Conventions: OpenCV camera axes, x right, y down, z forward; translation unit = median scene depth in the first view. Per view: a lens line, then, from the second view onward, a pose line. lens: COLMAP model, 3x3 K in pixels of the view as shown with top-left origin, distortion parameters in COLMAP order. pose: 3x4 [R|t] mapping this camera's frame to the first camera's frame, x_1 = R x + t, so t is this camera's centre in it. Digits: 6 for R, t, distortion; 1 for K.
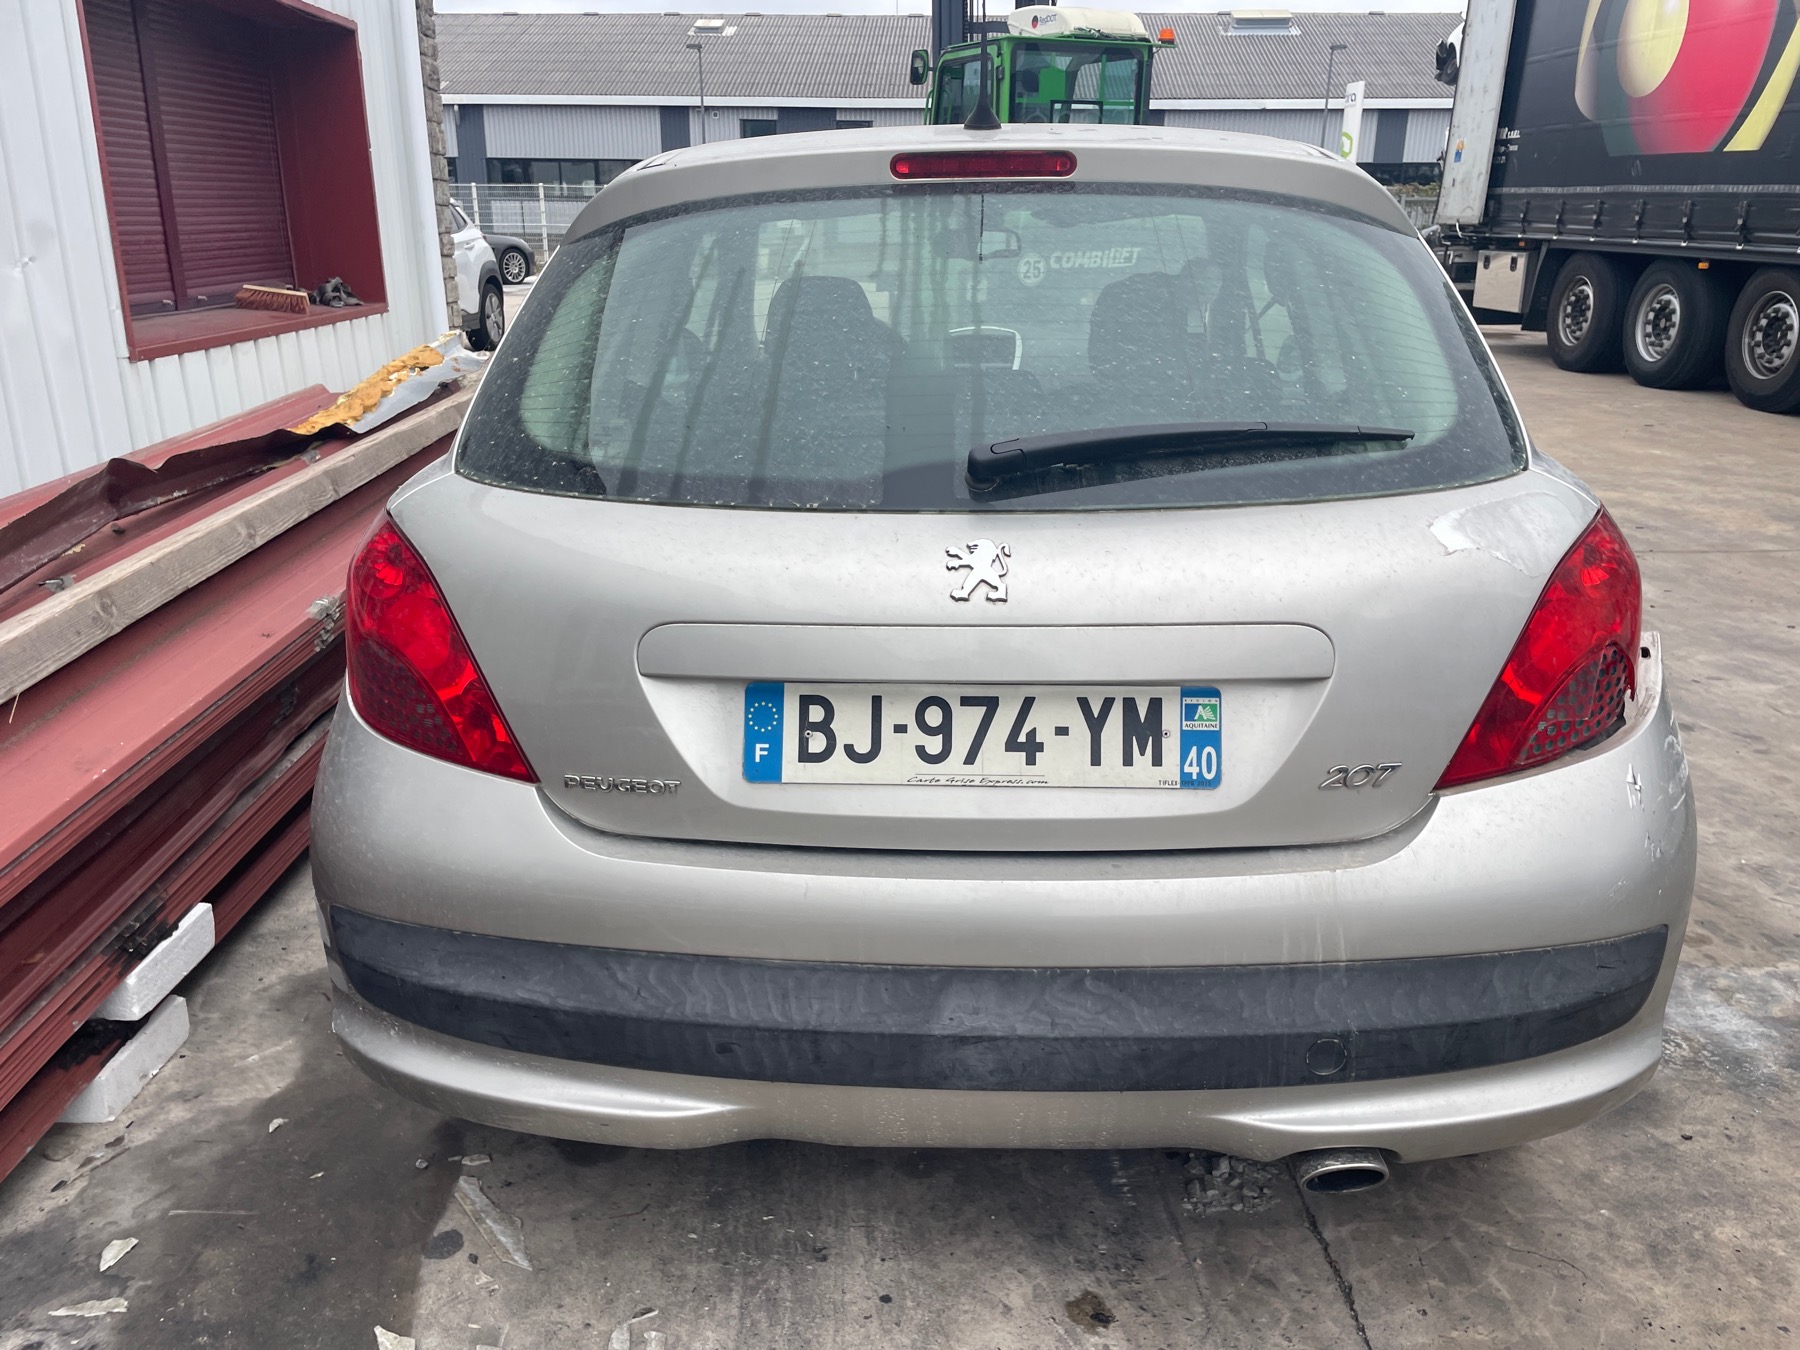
lens RADIAL K [[1359.3, 0, 921.8], [0, 1359.3, 697.9], [0, 0, 1]] dist [0.084527, -0.102228]
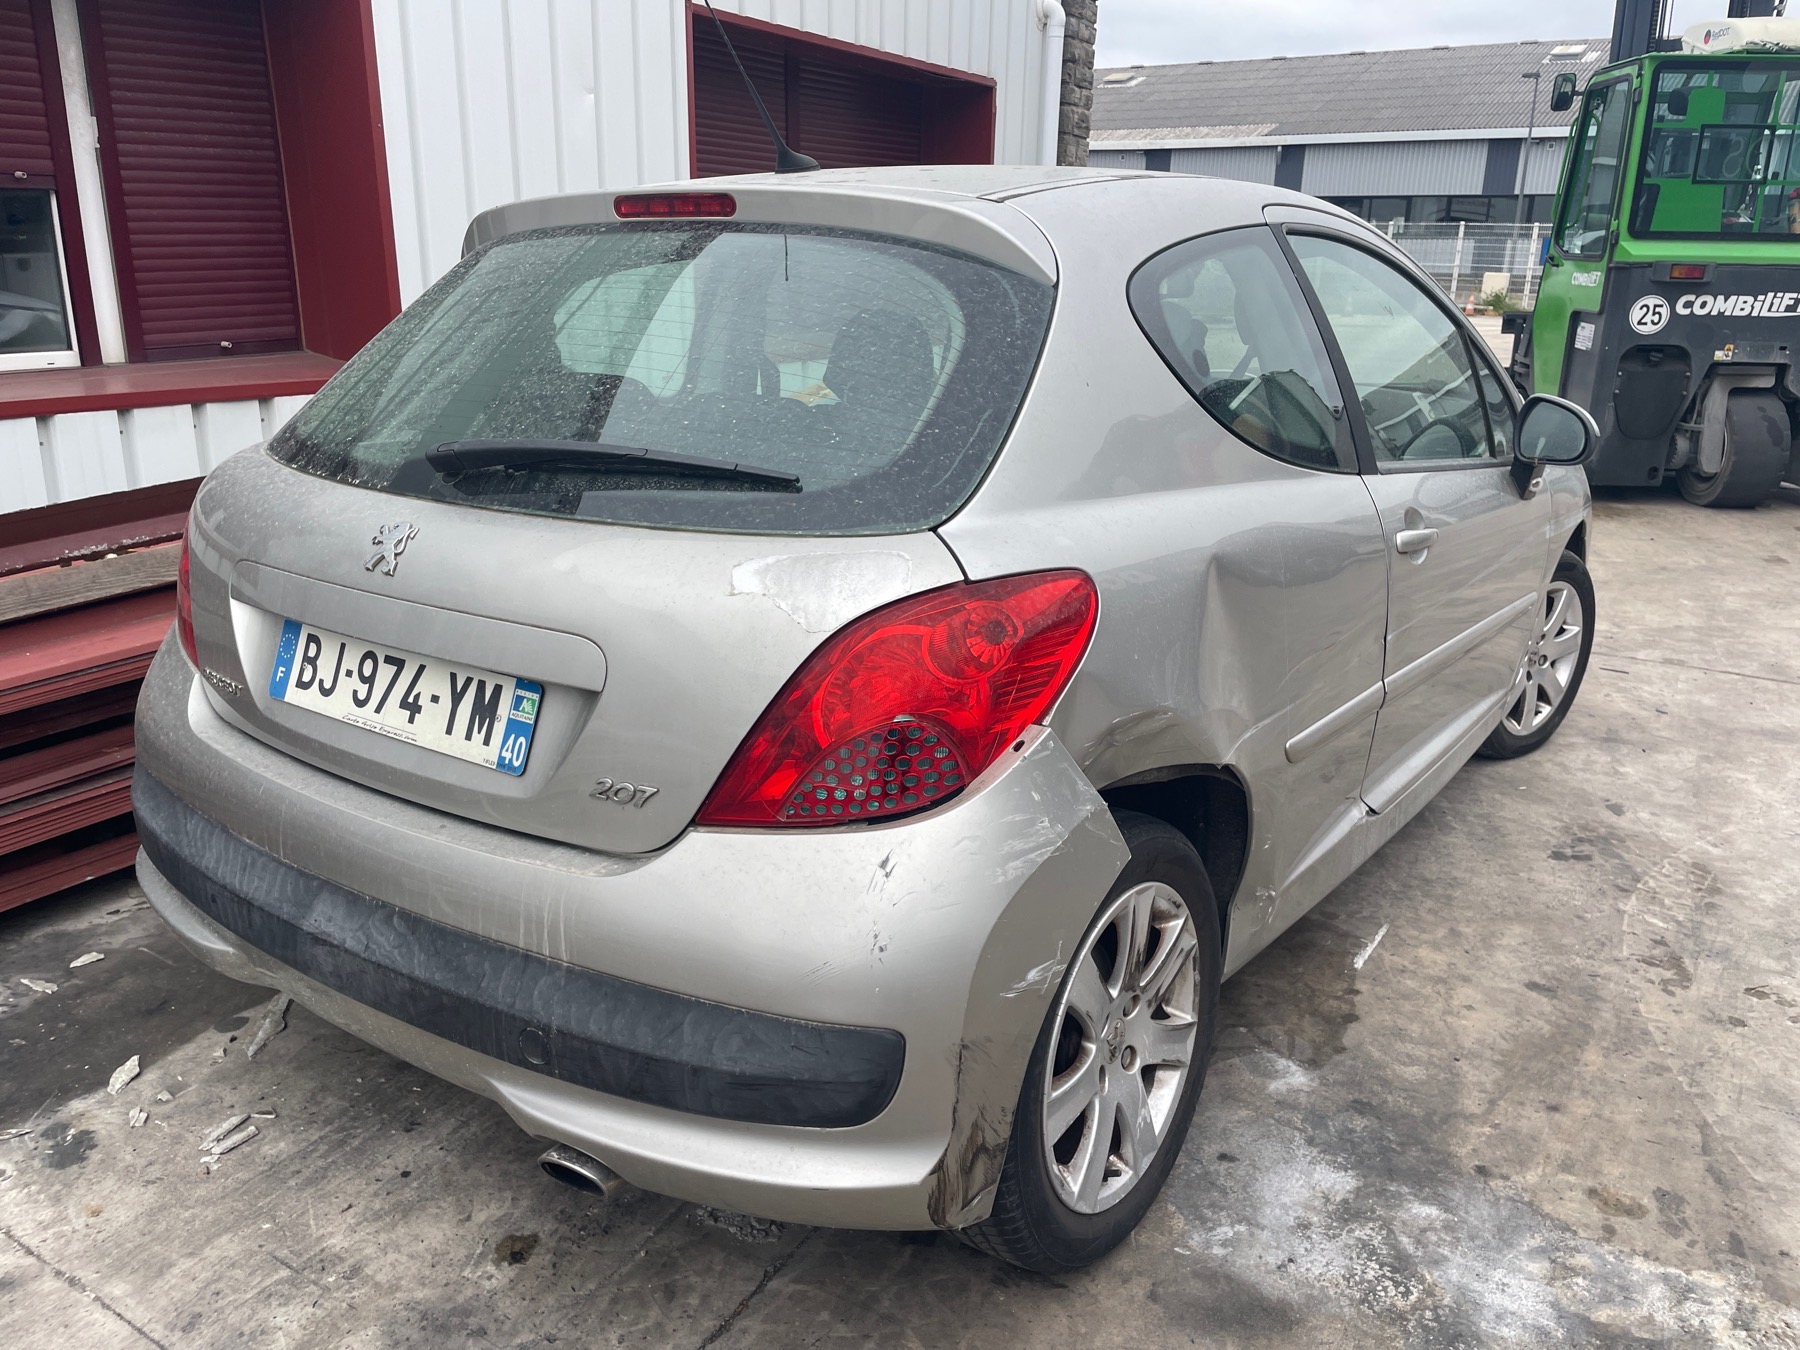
lens RADIAL K [[1372.1, 0, 898.1], [0, 1372.1, 699.6], [0, 0, 1]] dist [0.069850, -0.095445]
pose [[0.839685, 0.179220, -0.512649, 0.874431], [-0.191859, 0.981003, 0.028702, -0.070556], [0.508054, 0.074256, 0.858118, 0.181670]]
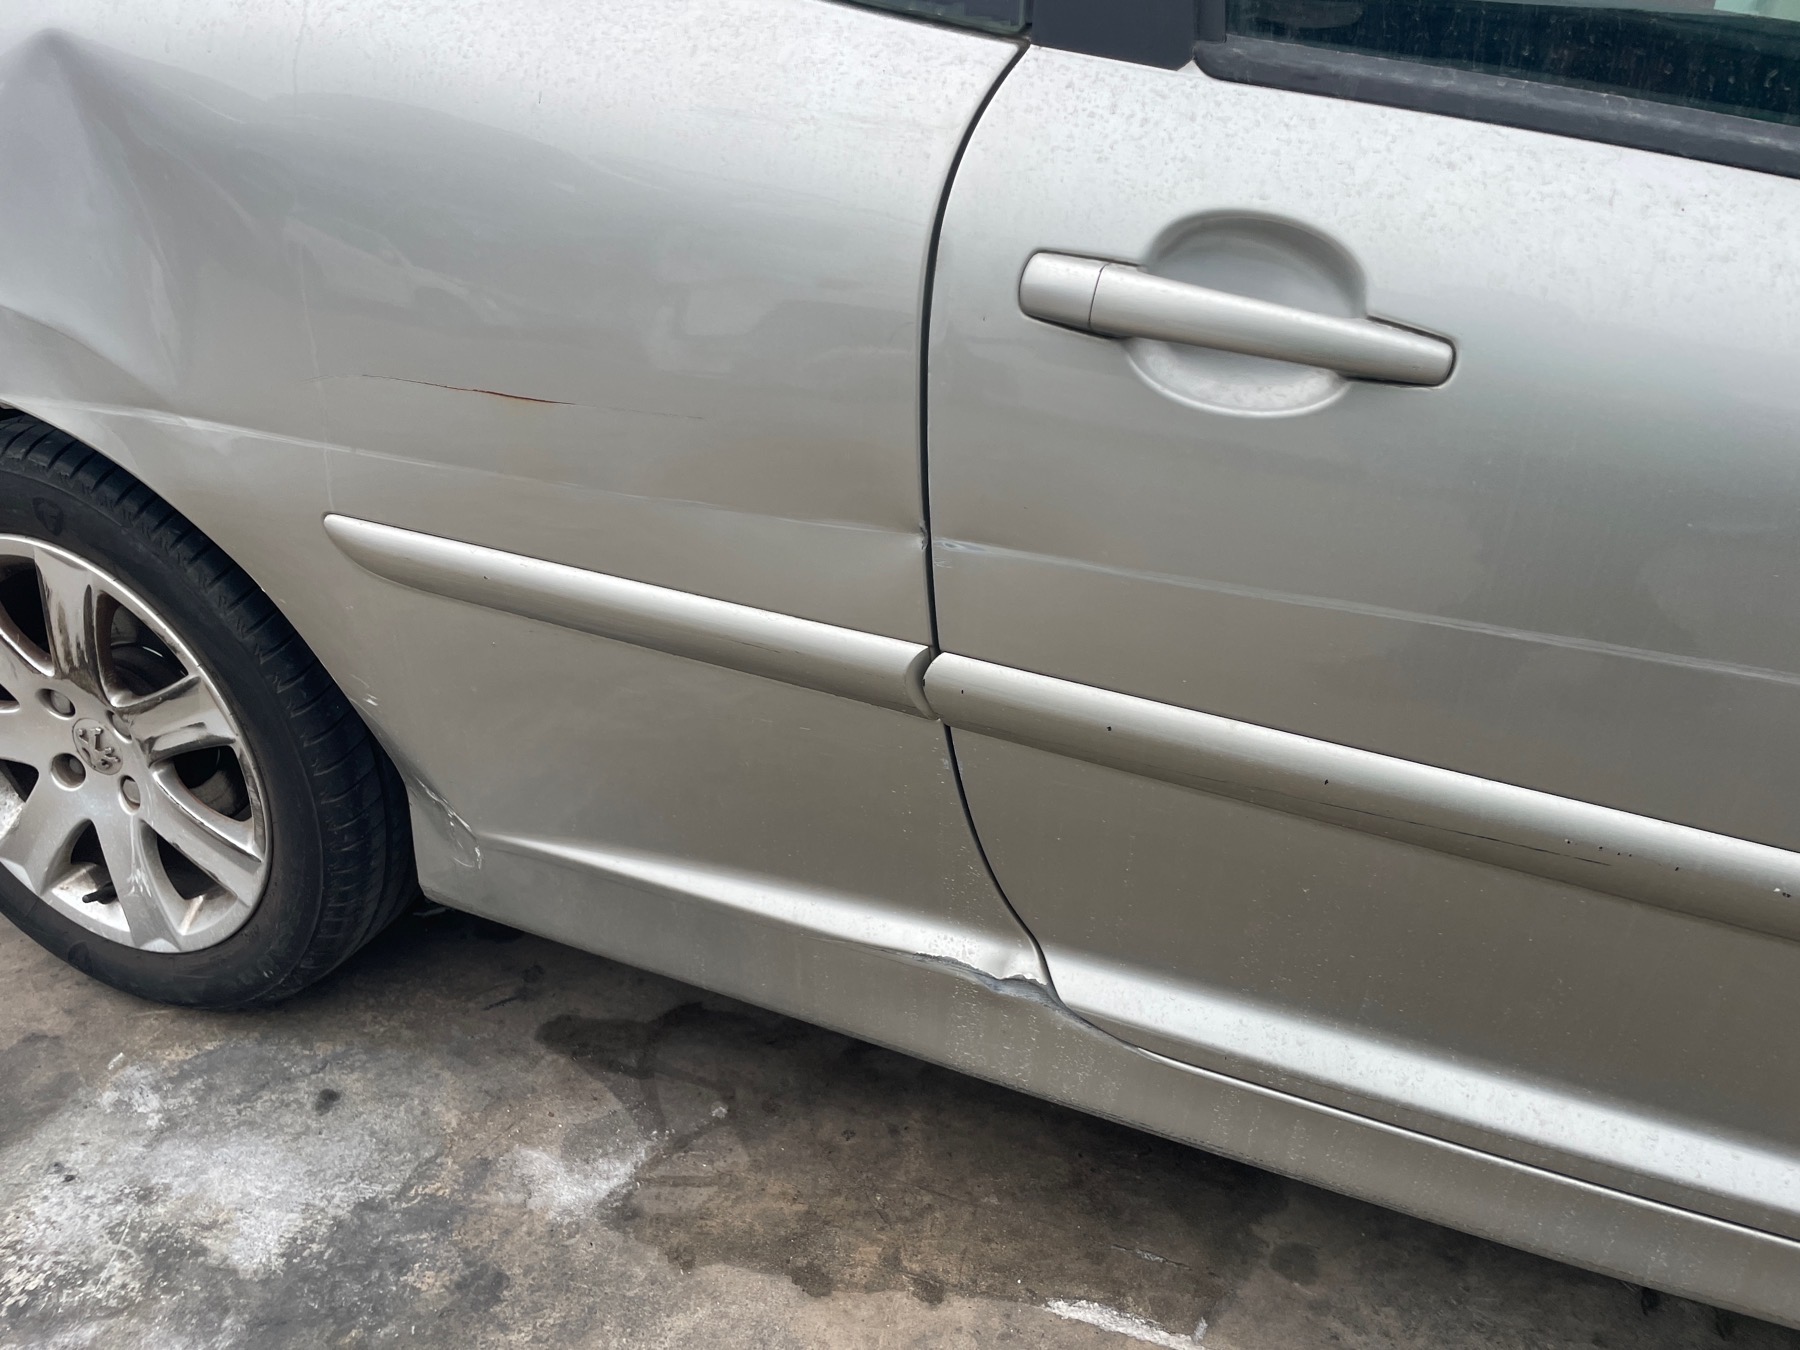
lens RADIAL K [[1372.1, 0, 898.1], [0, 1372.1, 699.6], [0, 0, 1]] dist [0.069850, -0.095445]
pose [[-0.298202, 0.479535, -0.825301, 1.004622], [-0.332722, 0.758186, 0.560759, -0.411101], [0.894635, 0.441815, -0.066541, 1.658882]]
